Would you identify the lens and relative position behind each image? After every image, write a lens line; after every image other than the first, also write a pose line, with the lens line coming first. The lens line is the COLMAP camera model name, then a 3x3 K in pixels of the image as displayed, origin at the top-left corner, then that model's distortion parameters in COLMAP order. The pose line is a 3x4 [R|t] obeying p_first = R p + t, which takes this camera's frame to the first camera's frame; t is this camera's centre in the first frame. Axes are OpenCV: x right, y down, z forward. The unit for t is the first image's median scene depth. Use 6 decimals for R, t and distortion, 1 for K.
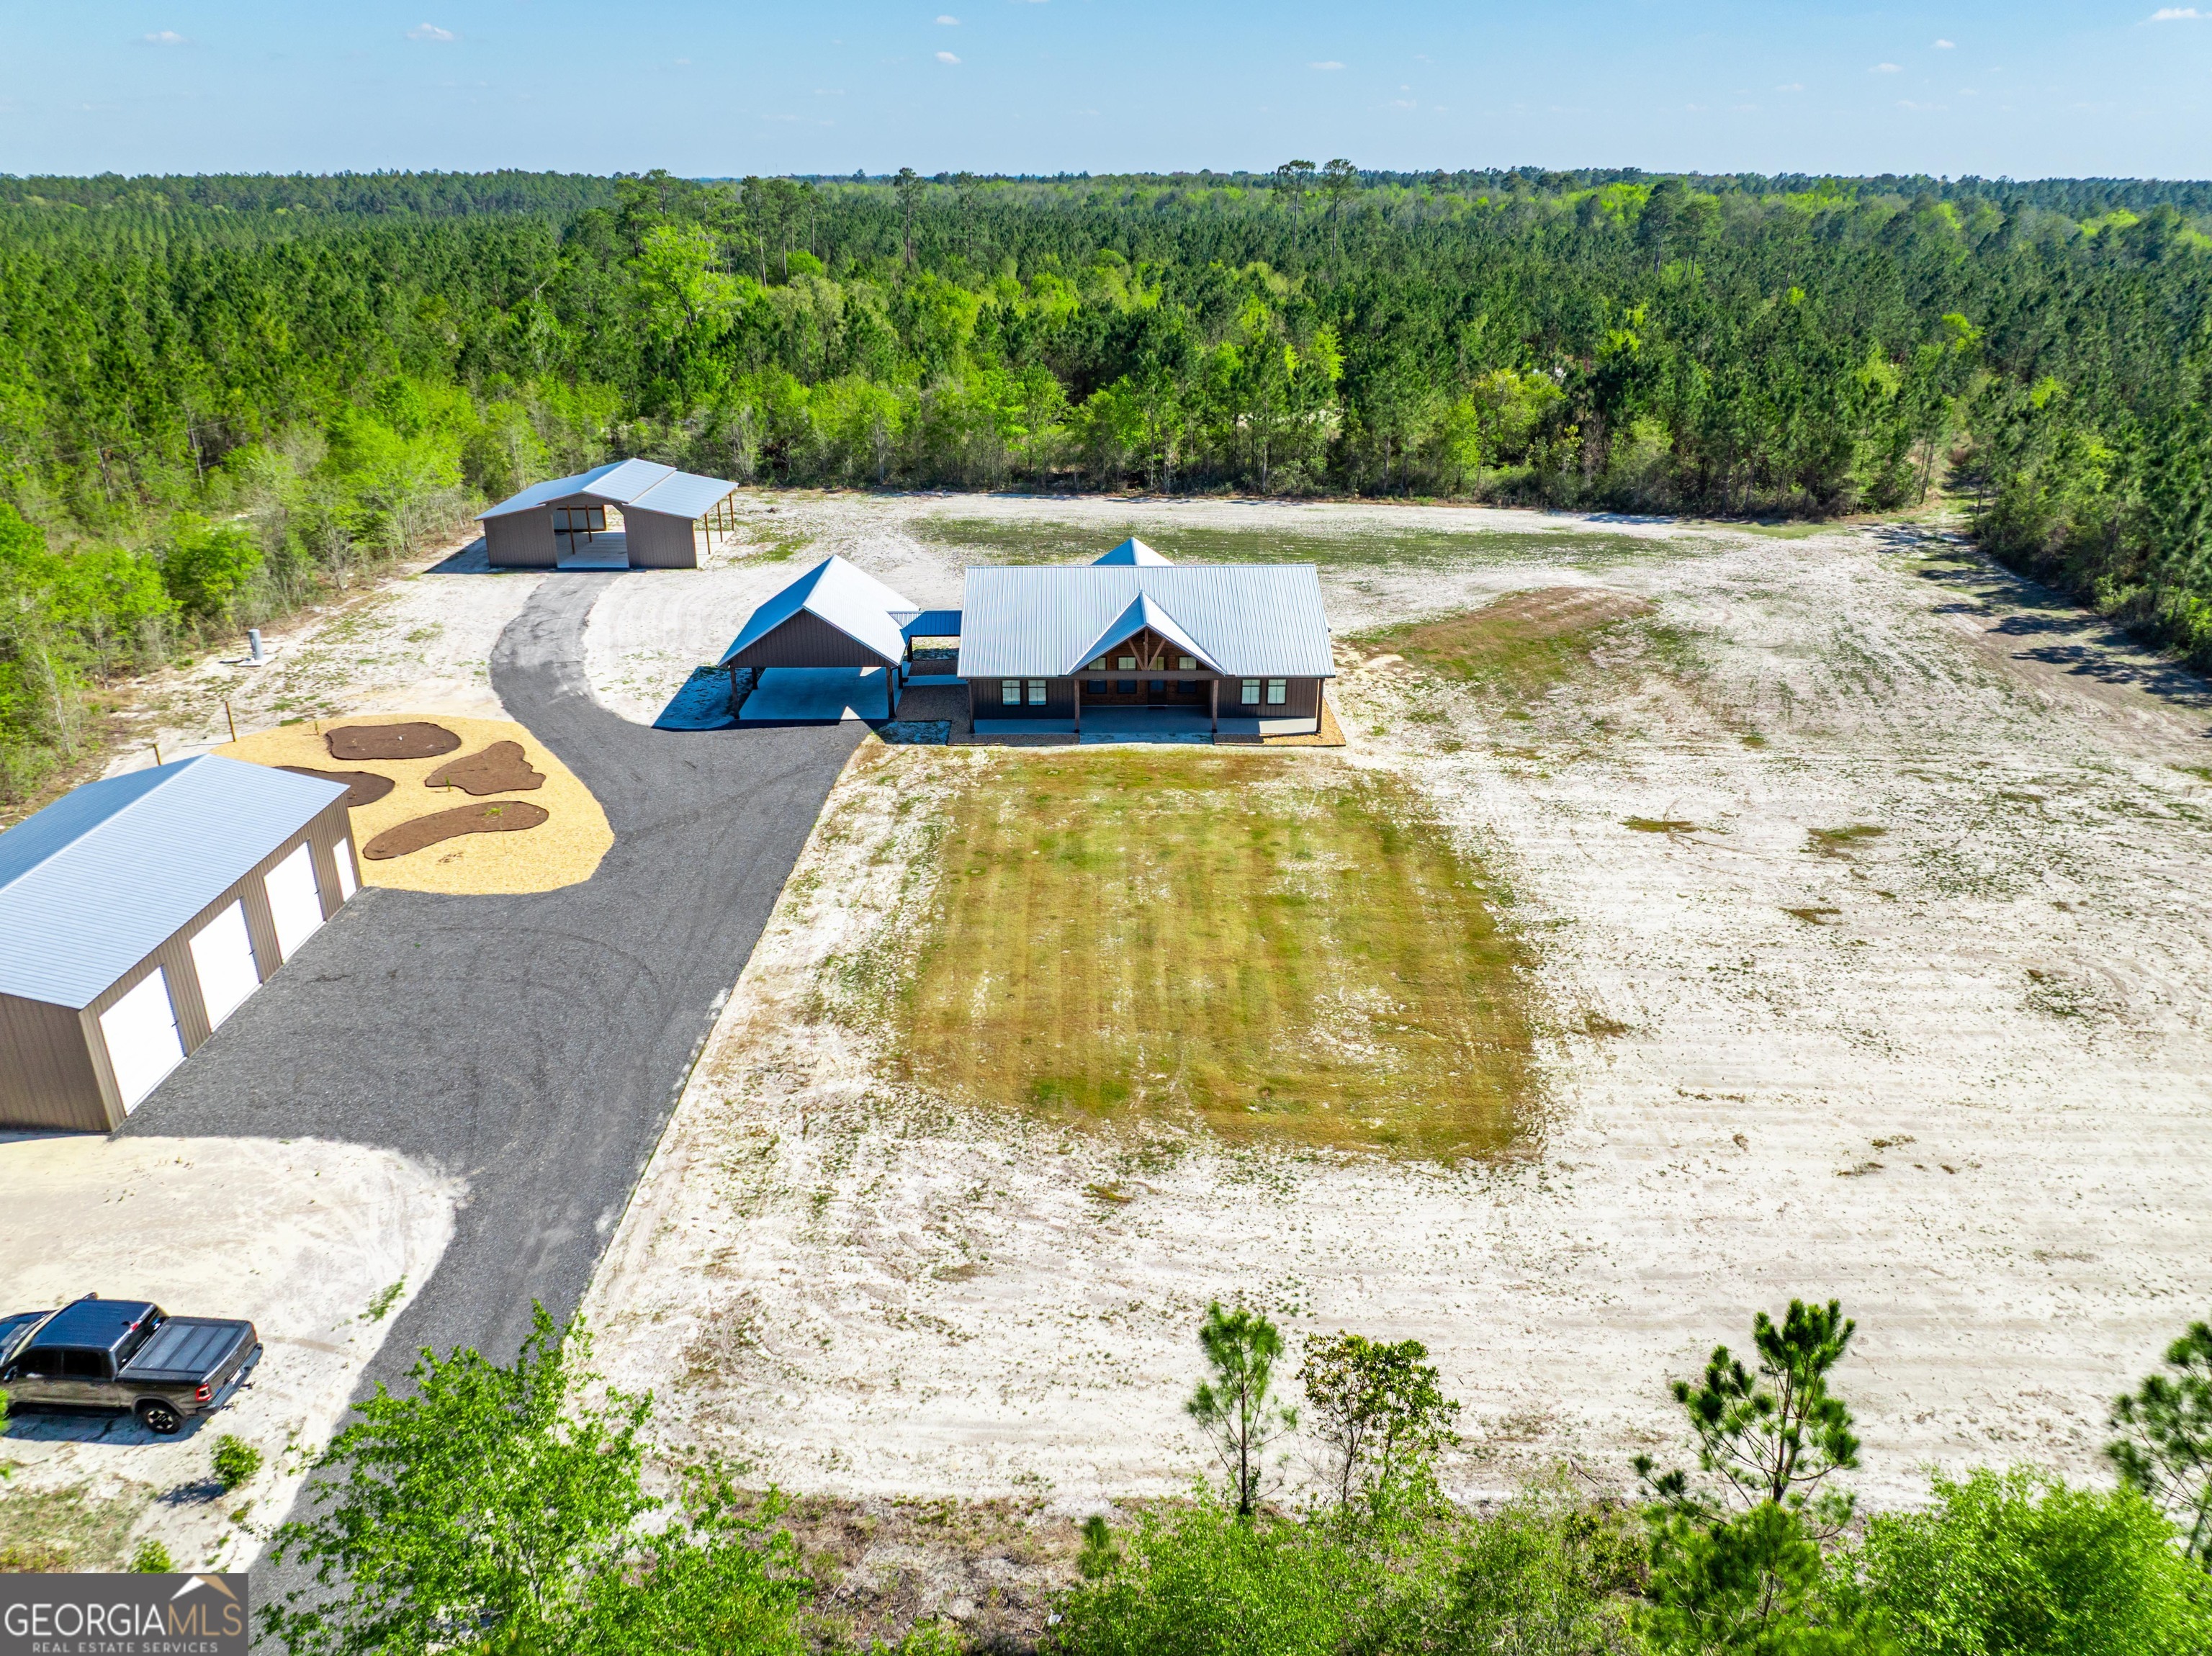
lens RADIAL K [[1552.5, 0, 1106.0], [0, 1552.5, 828.0], [0, 0, 1]] dist [-0.010116, -0.050380]
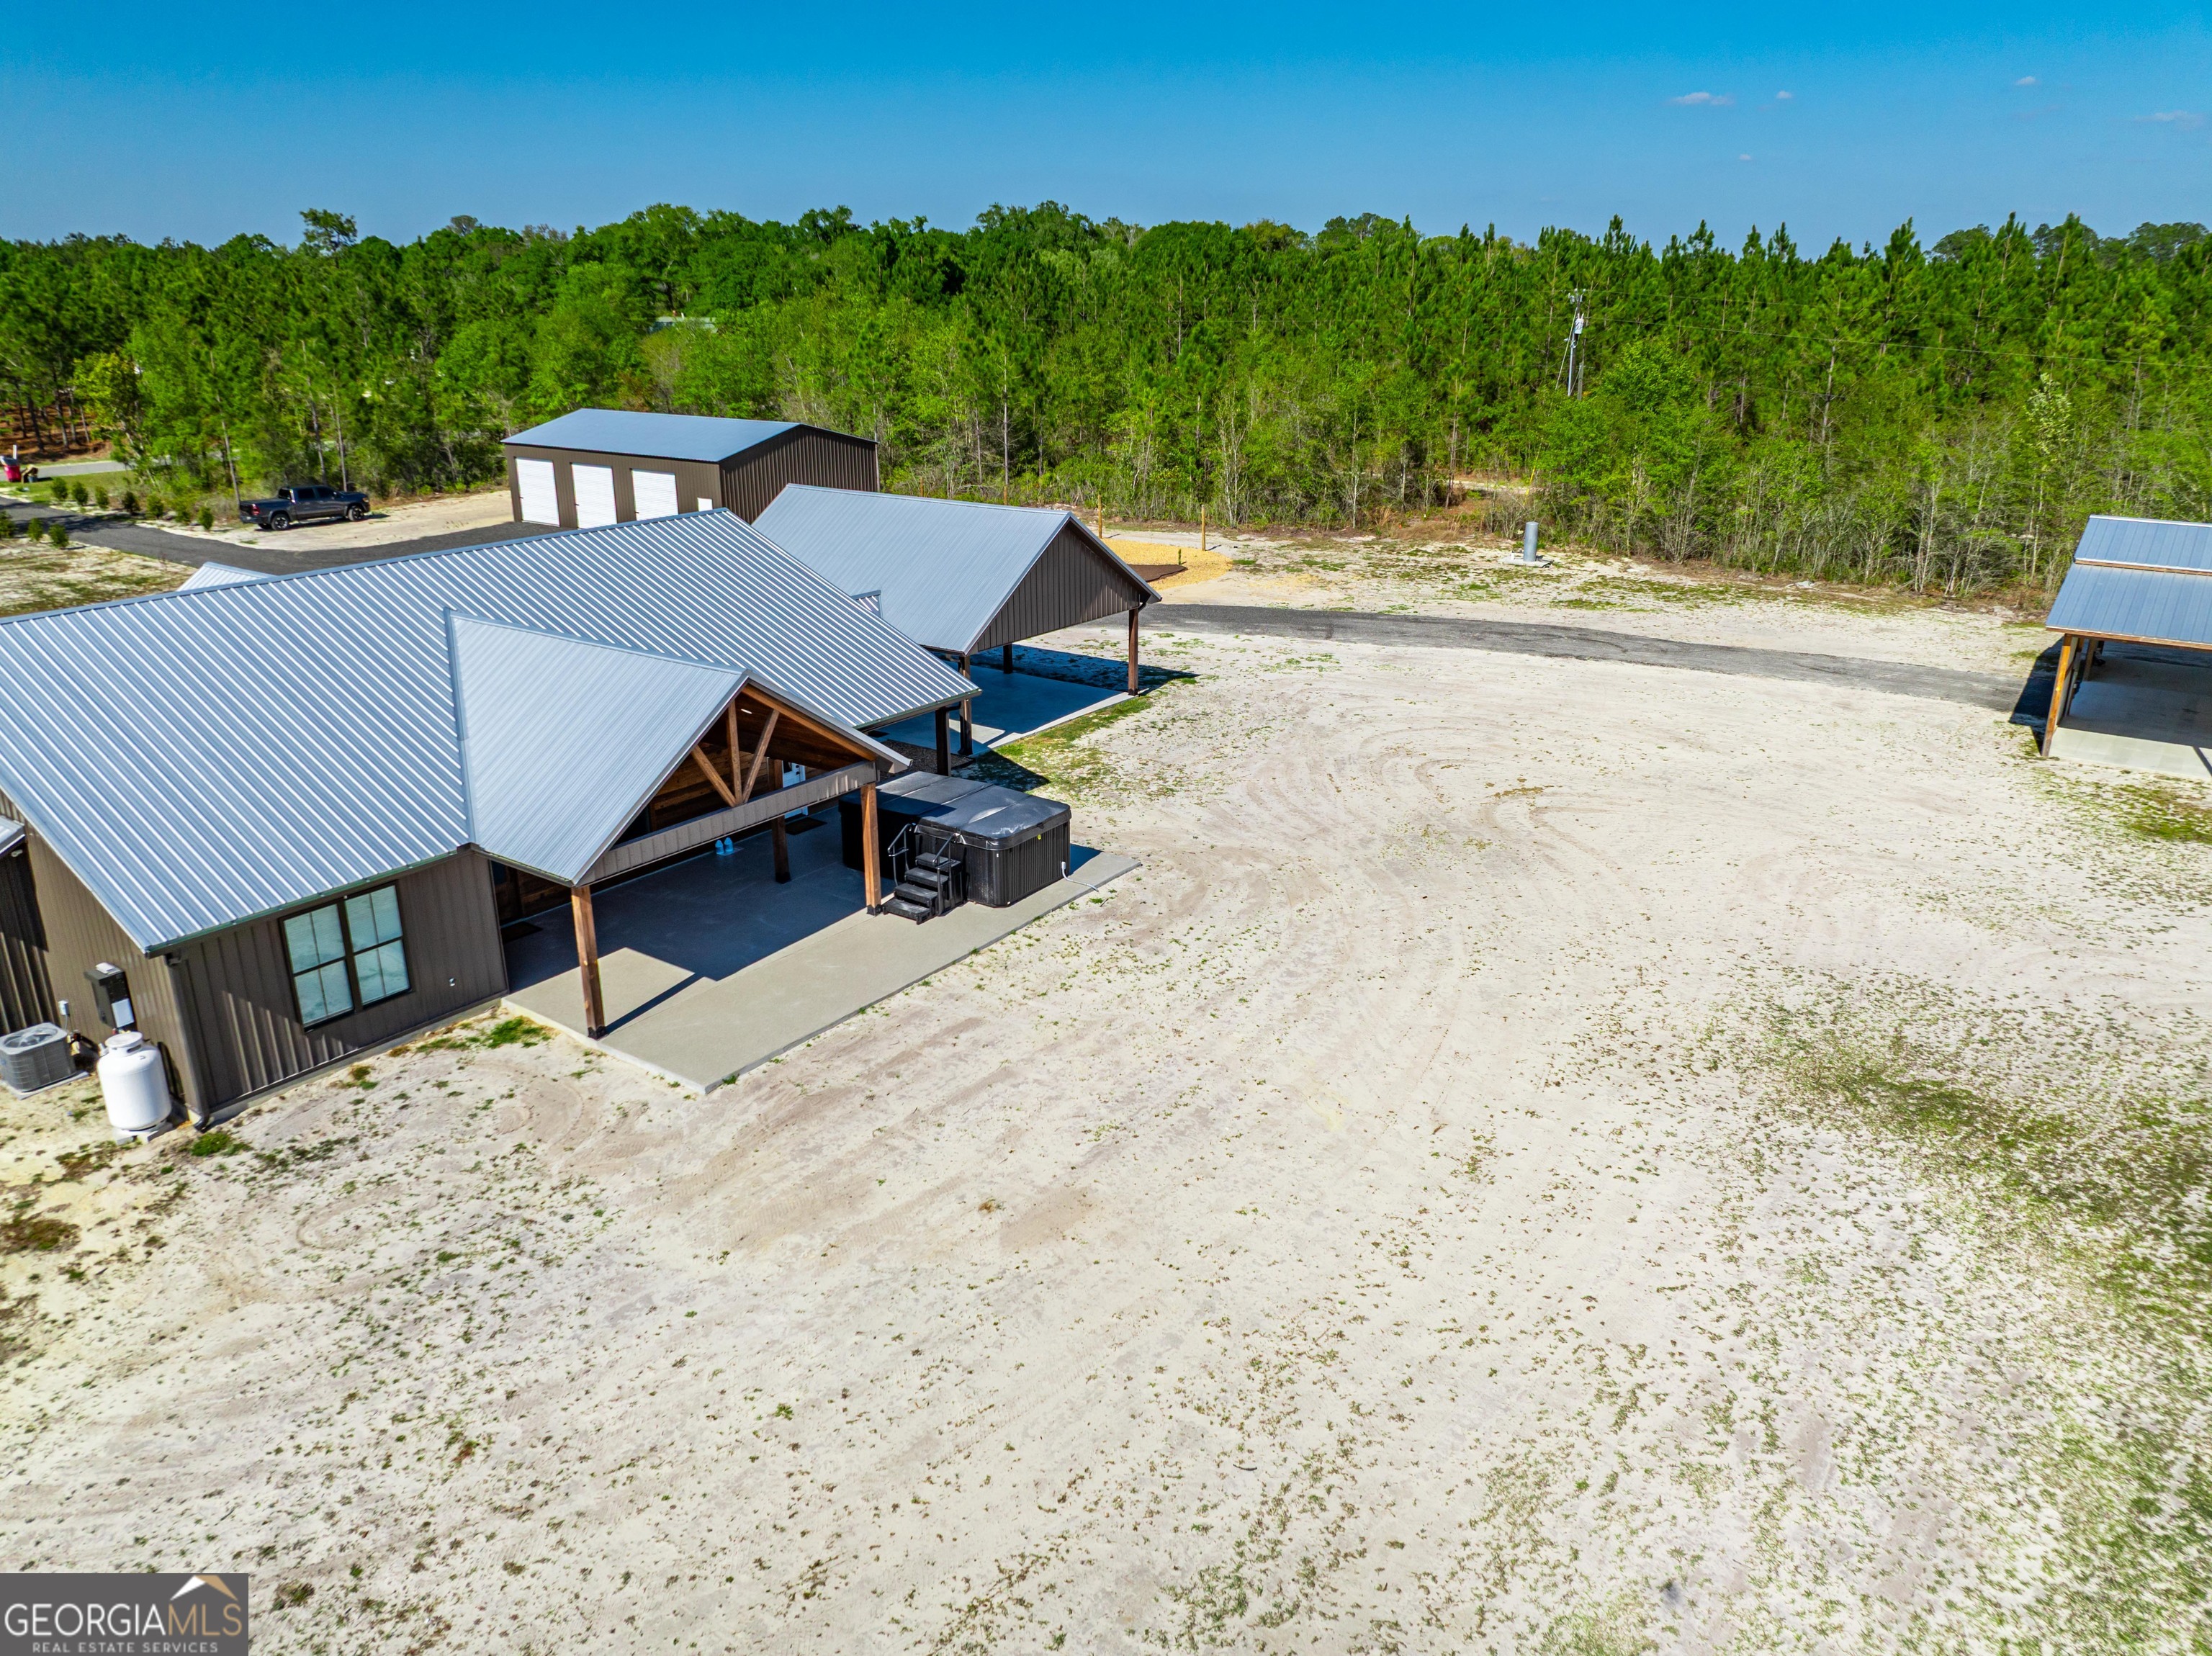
lens RADIAL K [[1557.8, 0, 1099.5], [0, 1557.8, 828.1], [0, 0, 1]] dist [-0.037373, -0.001832]
pose [[-0.600314, 0.265003, -0.754584, 0.260007], [-0.309302, 0.793163, 0.524619, -0.428624], [0.737533, 0.548330, -0.394181, 1.507794]]
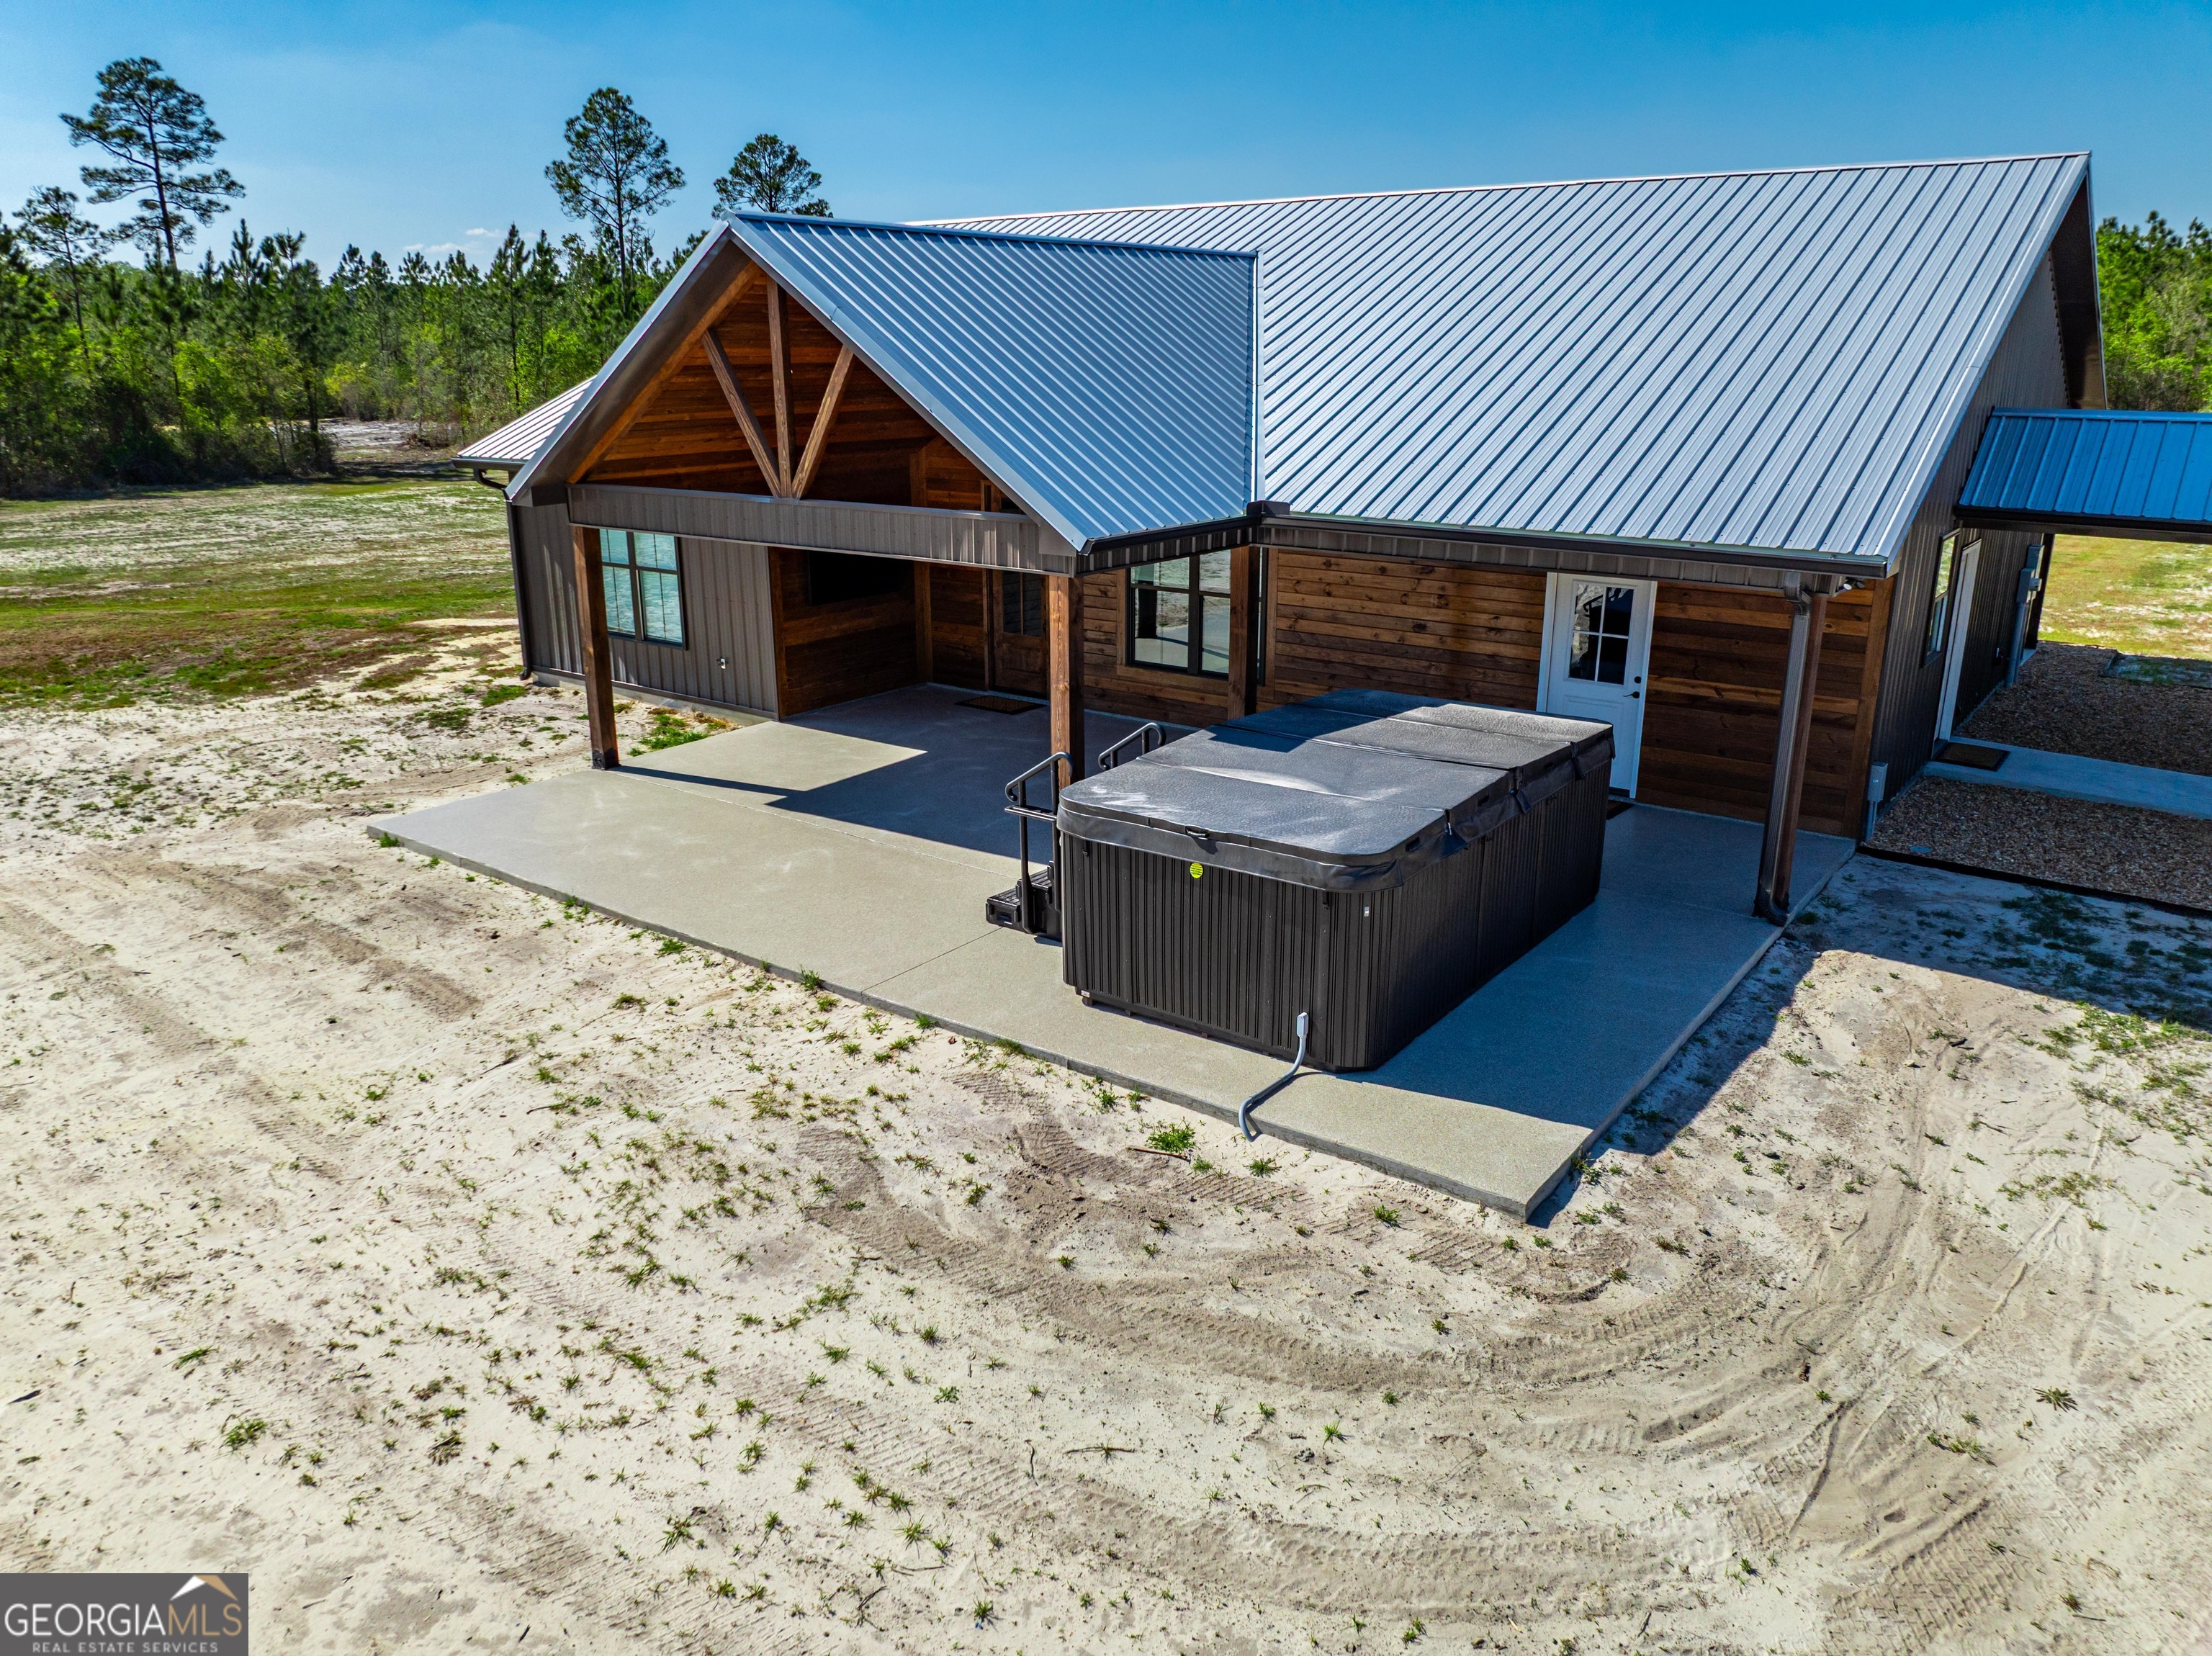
lens RADIAL K [[1560.5, 0, 1106.0], [0, 1560.5, 828.0], [0, 0, 1]] dist [-0.043707, -0.003608]
pose [[-0.783469, -0.181617, 0.594299, -0.140777], [0.244113, 0.789517, 0.563091, -0.274643], [-0.571476, 0.586240, -0.574228, 1.406382]]
